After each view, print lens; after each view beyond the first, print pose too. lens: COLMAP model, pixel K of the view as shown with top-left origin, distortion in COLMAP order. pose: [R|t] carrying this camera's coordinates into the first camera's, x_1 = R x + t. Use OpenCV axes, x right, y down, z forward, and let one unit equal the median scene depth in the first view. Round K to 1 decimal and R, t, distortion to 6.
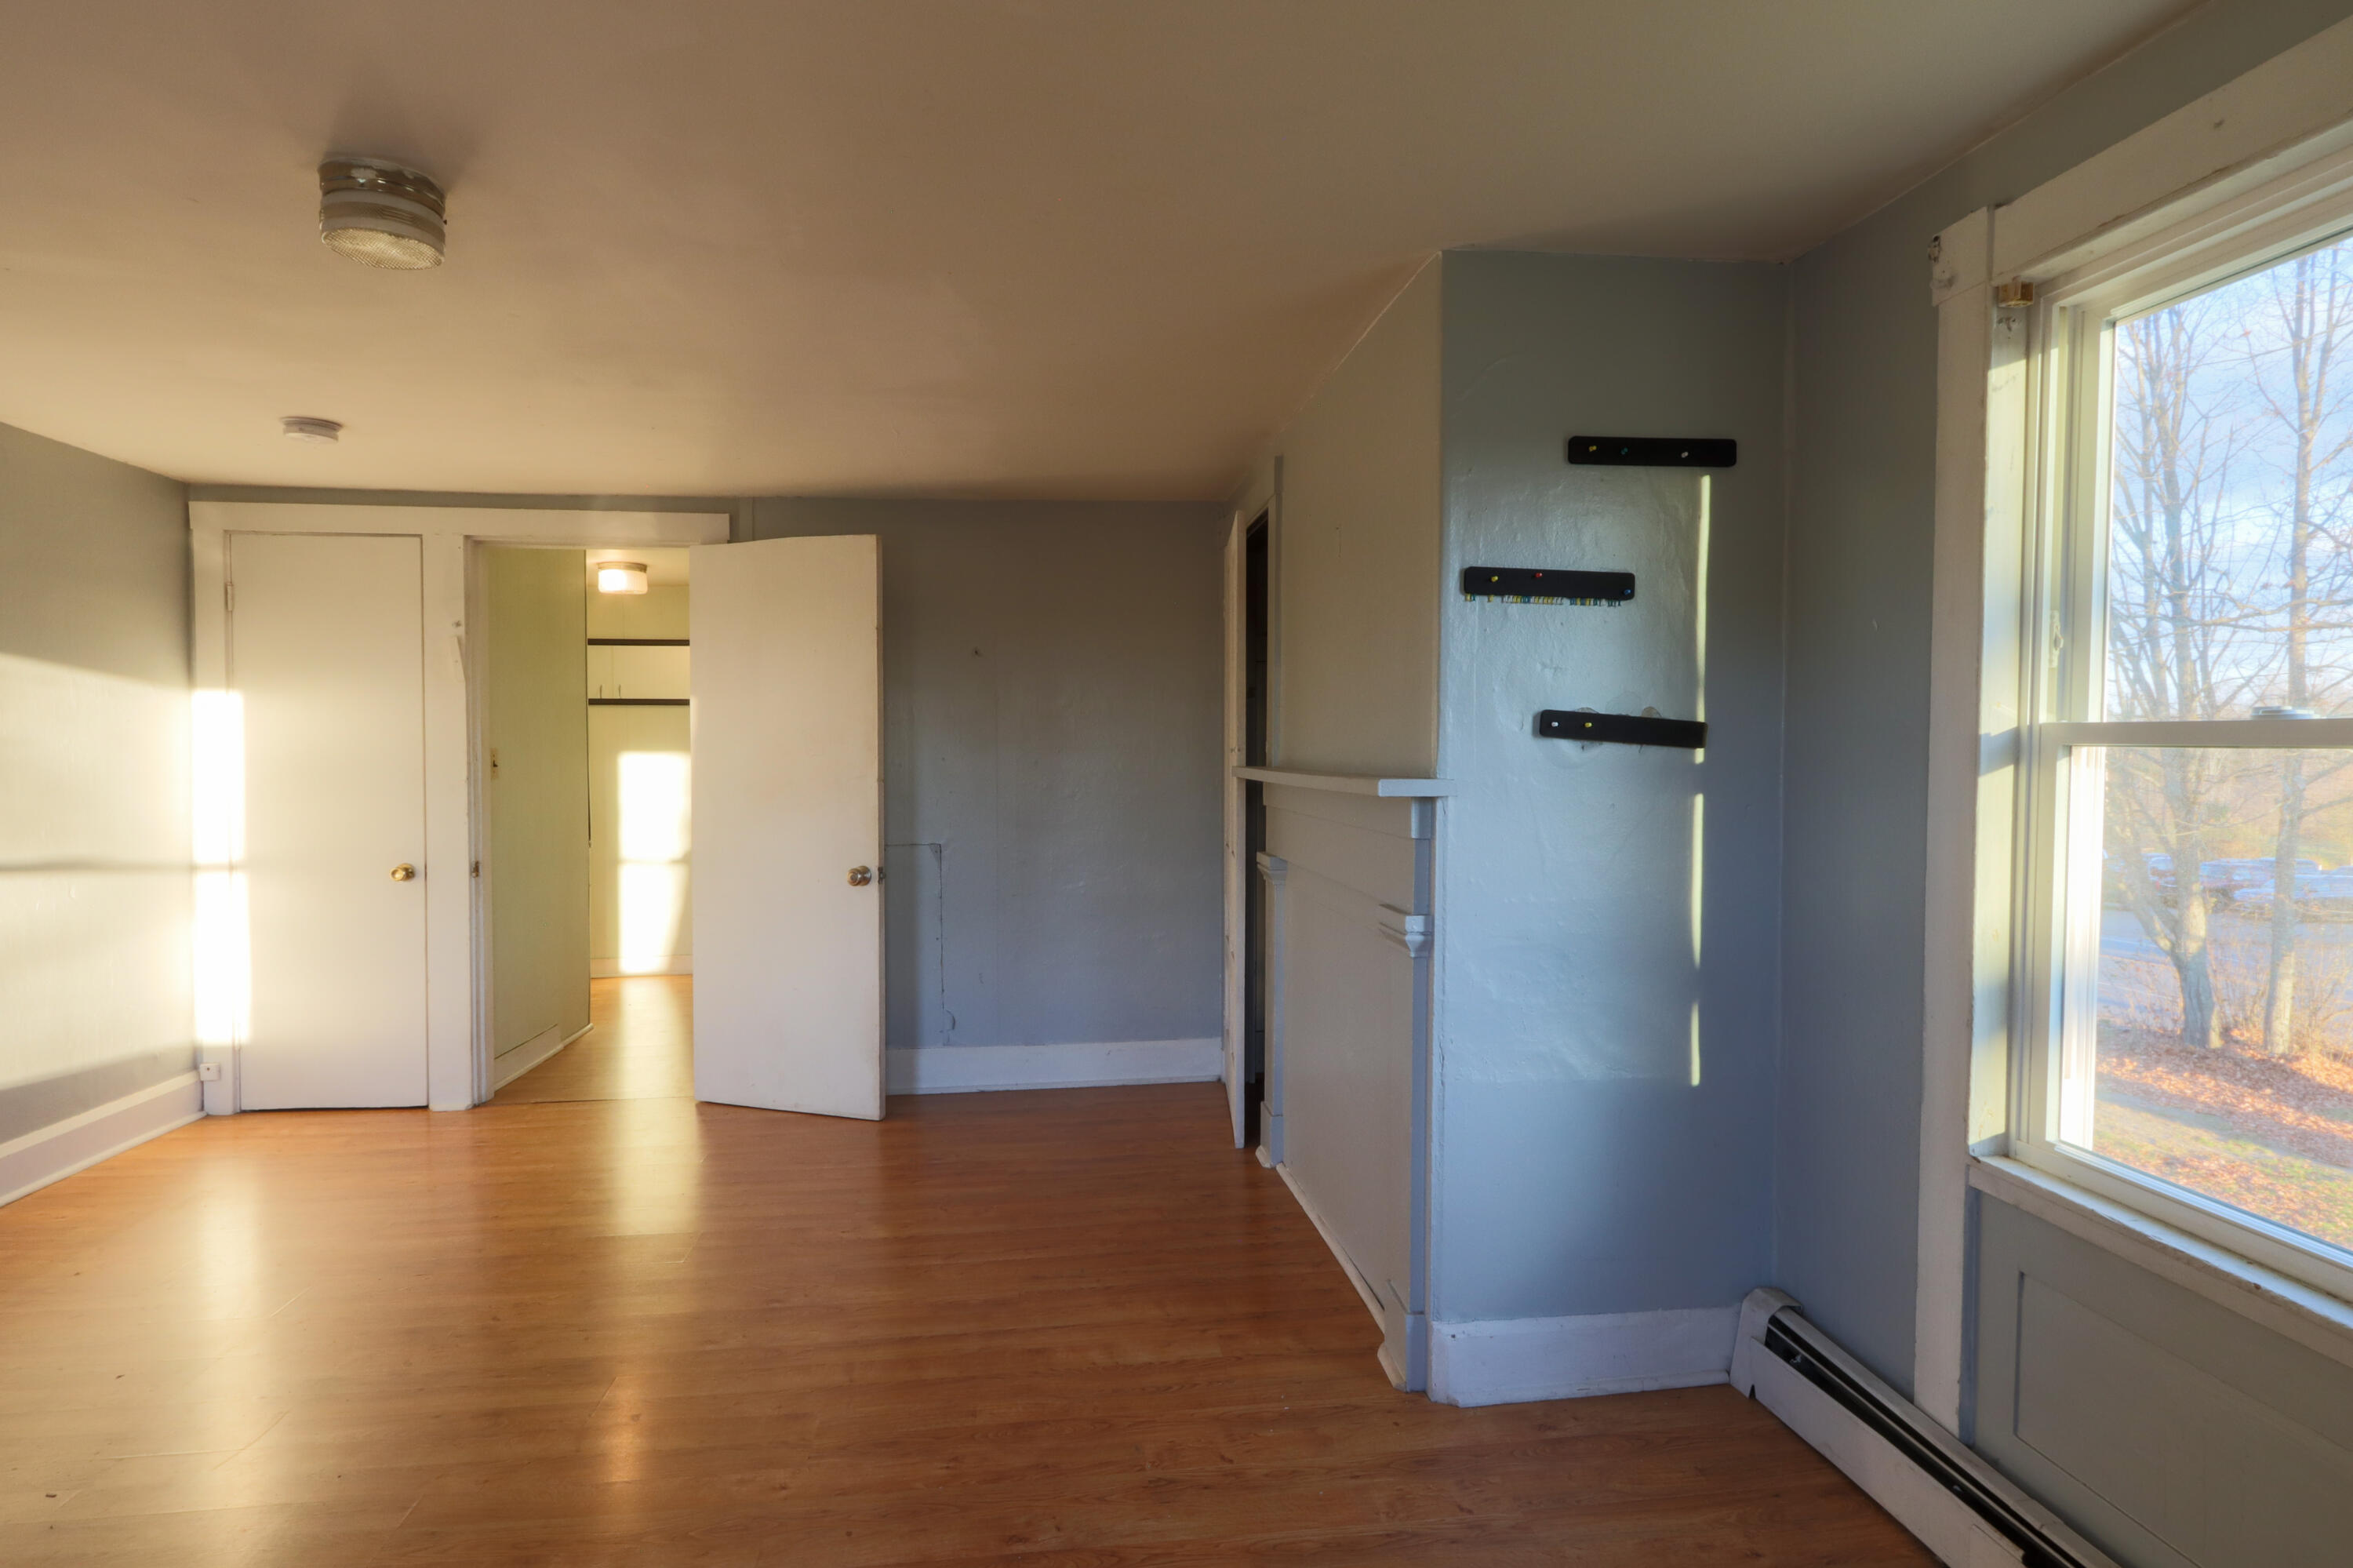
lens RADIAL K [[1264.6, 0, 1191.4], [0, 1264.6, 781.0], [0, 0, 1]] dist [-0.003115, -0.000533]
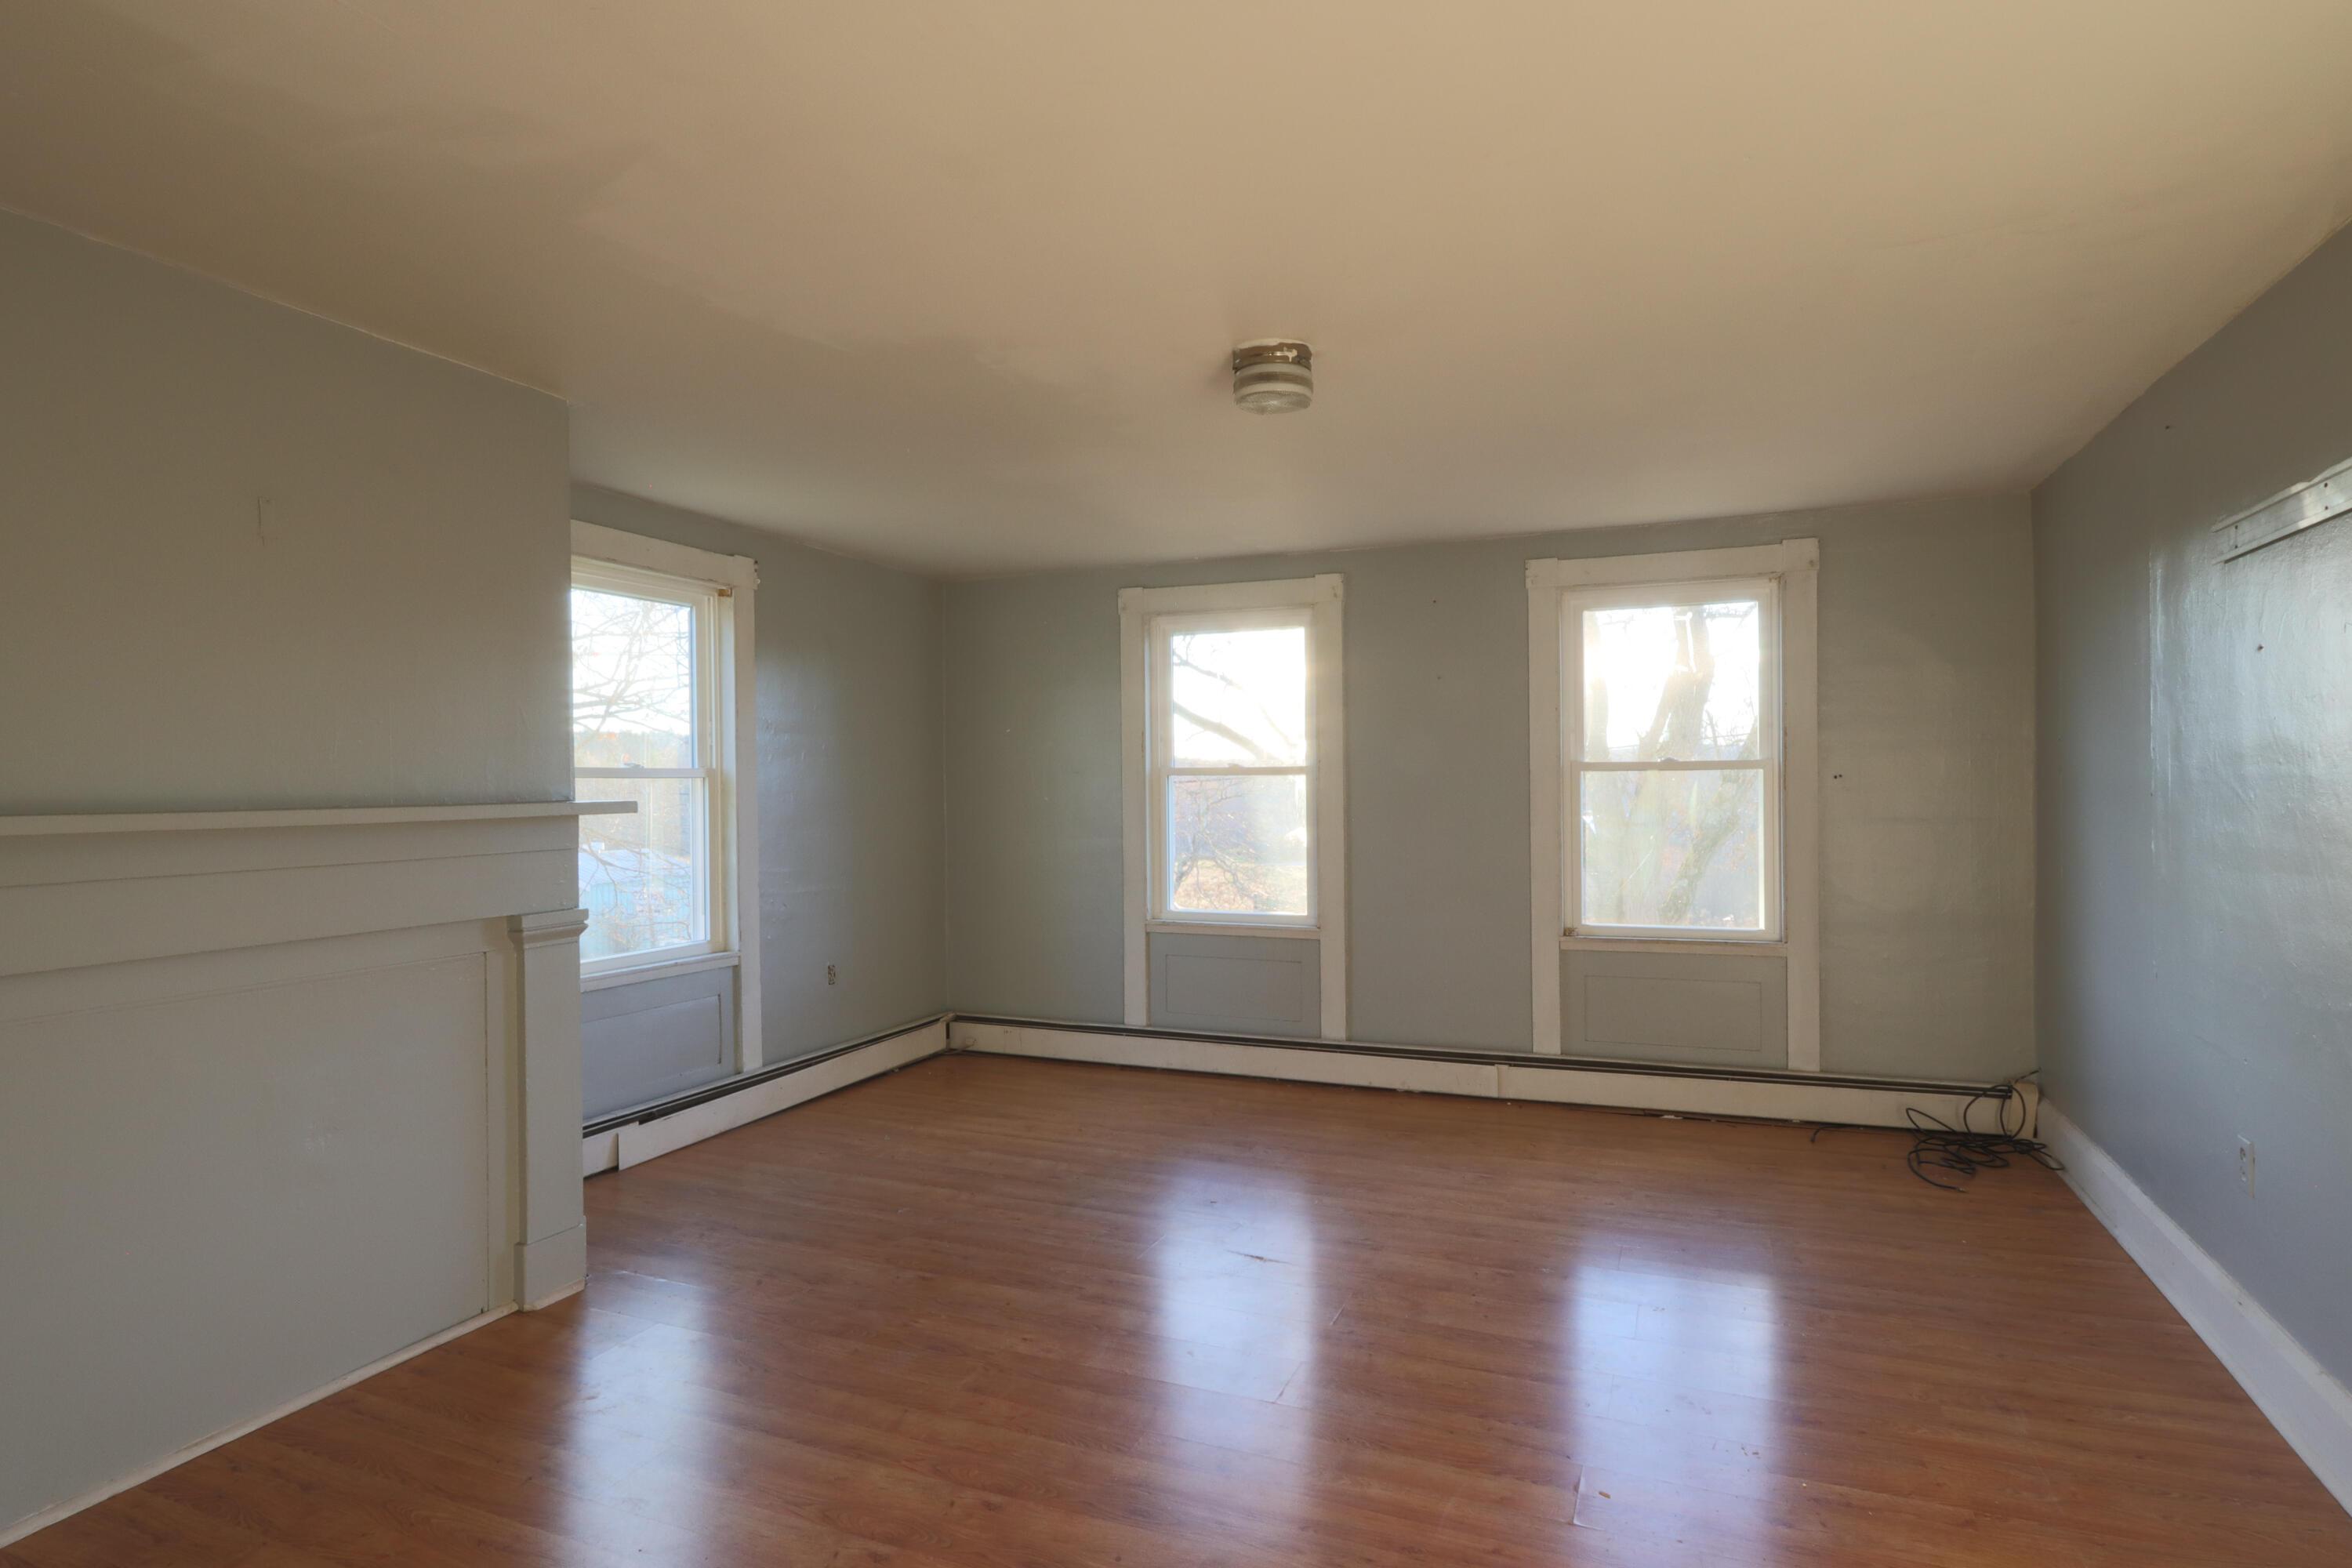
lens RADIAL K [[1264.0, 0, 1190.9], [0, 1264.0, 781.0], [0, 0, 1]] dist [-0.003115, -0.000533]
pose [[-0.878493, 0.004969, 0.477730, -0.968145], [0.020845, 0.999392, 0.027935, -0.045108], [-0.477301, 0.034499, -0.878063, 1.798700]]
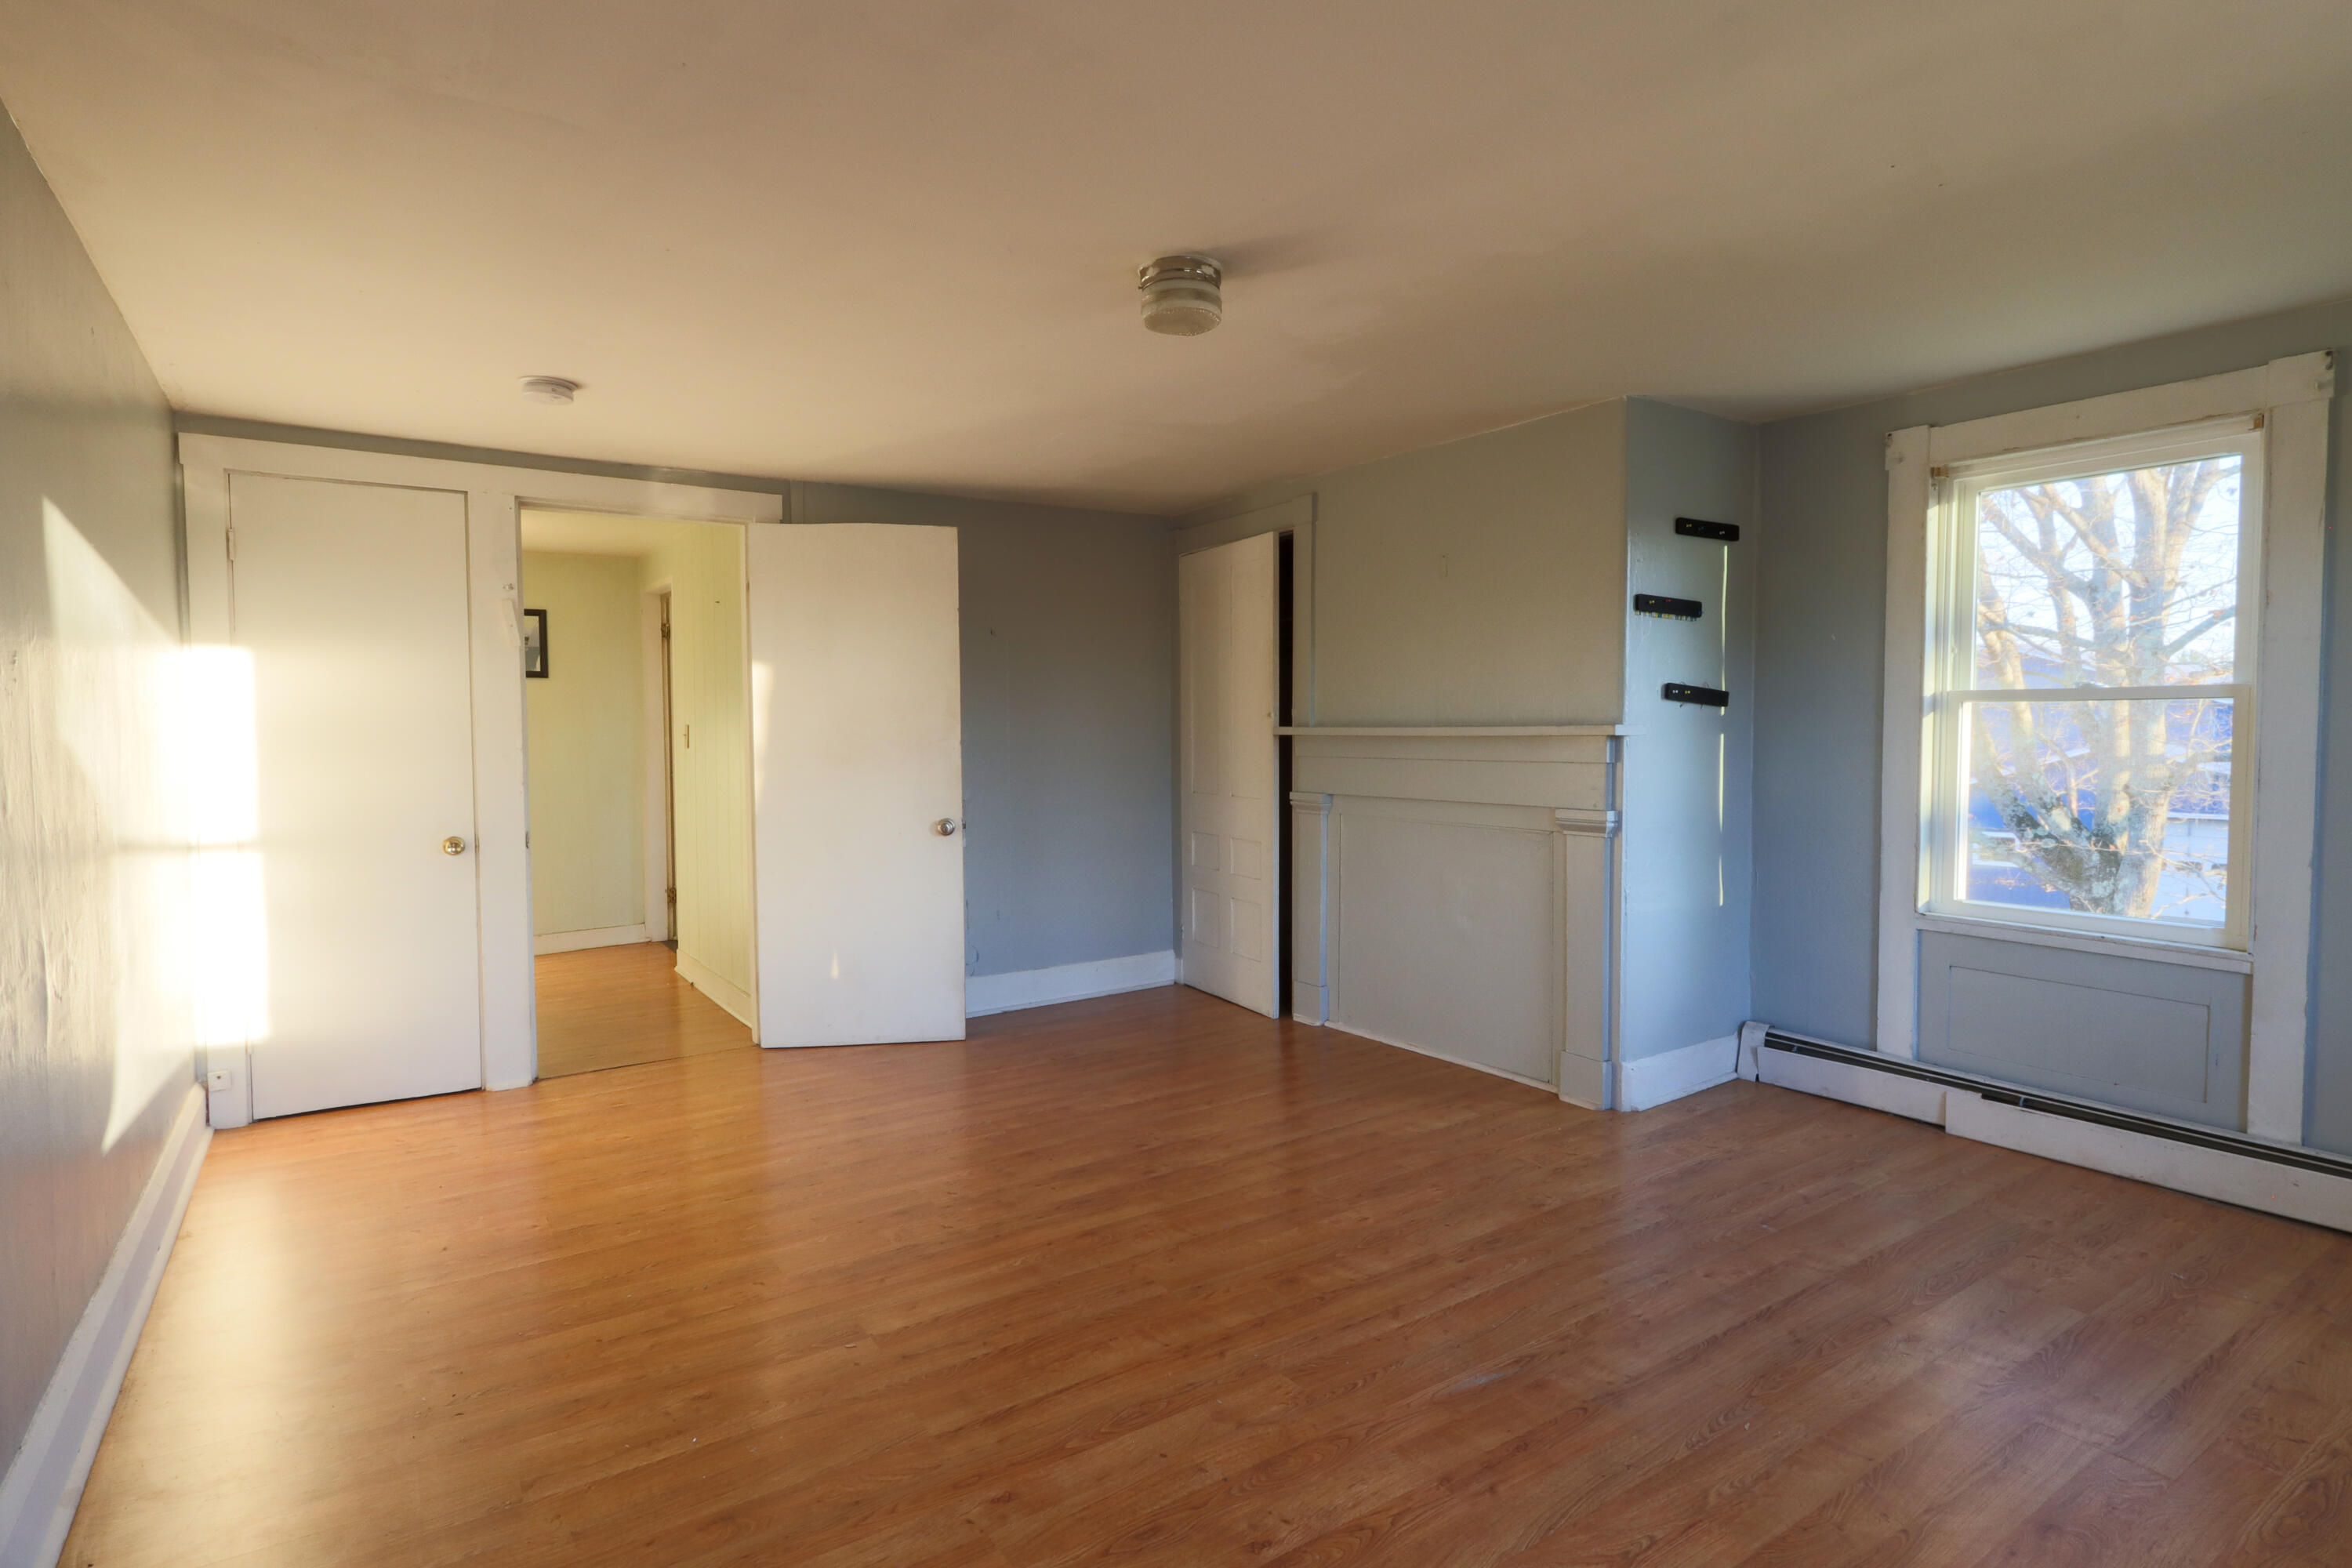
lens RADIAL K [[1212.8, 0, 1164.0], [0, 1212.8, 778.6], [0, 0, 1]] dist [-0.001385, -0.000379]
pose [[0.889615, -0.024751, 0.456040, -1.003109], [0.018706, 0.999667, 0.017765, 0.027541], [-0.456328, -0.007273, 0.889782, -0.103214]]
